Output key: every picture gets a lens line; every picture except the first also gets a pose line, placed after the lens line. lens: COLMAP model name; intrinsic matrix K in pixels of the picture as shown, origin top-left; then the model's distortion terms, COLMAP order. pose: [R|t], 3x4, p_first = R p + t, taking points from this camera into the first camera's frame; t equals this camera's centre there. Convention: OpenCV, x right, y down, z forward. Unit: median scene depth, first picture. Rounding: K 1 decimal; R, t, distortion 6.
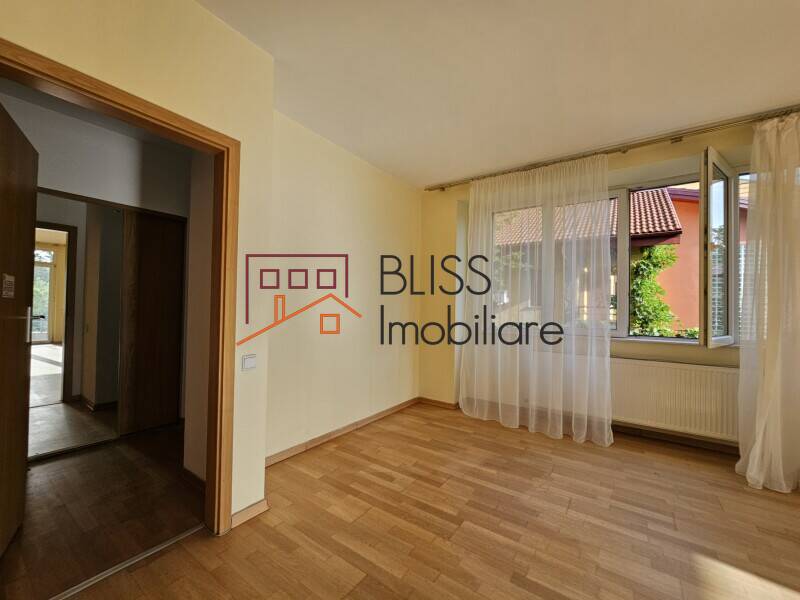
lens RADIAL K [[324.7, 0, 400.1], [0, 324.7, 301.5], [0, 0, 1]] dist [-0.004235, -0.000592]
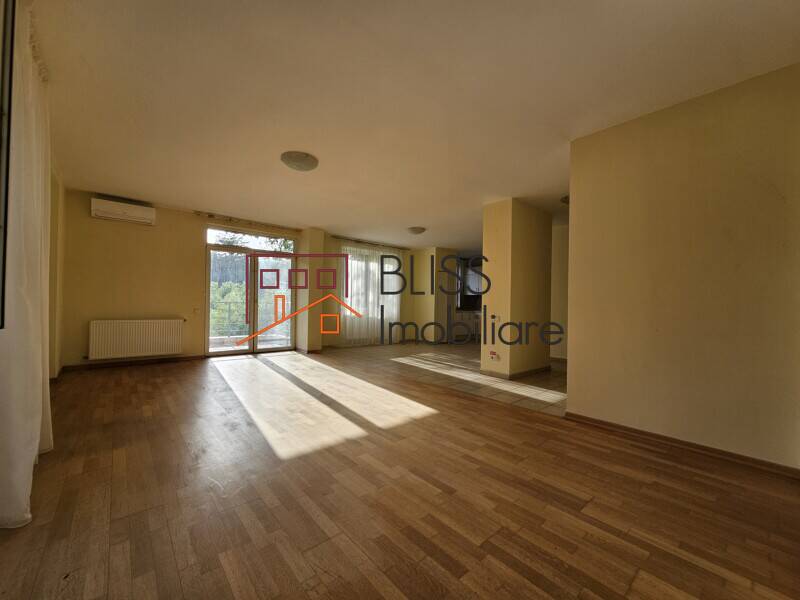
lens RADIAL K [[324.7, 0, 400.5], [0, 324.7, 300.8], [0, 0, 1]] dist [-0.004235, -0.000592]
pose [[-0.971642, -0.034974, 0.233858, 0.223835], [-0.038707, 0.999186, -0.011390, 0.100964], [-0.233269, -0.020119, -0.972204, 1.849036]]
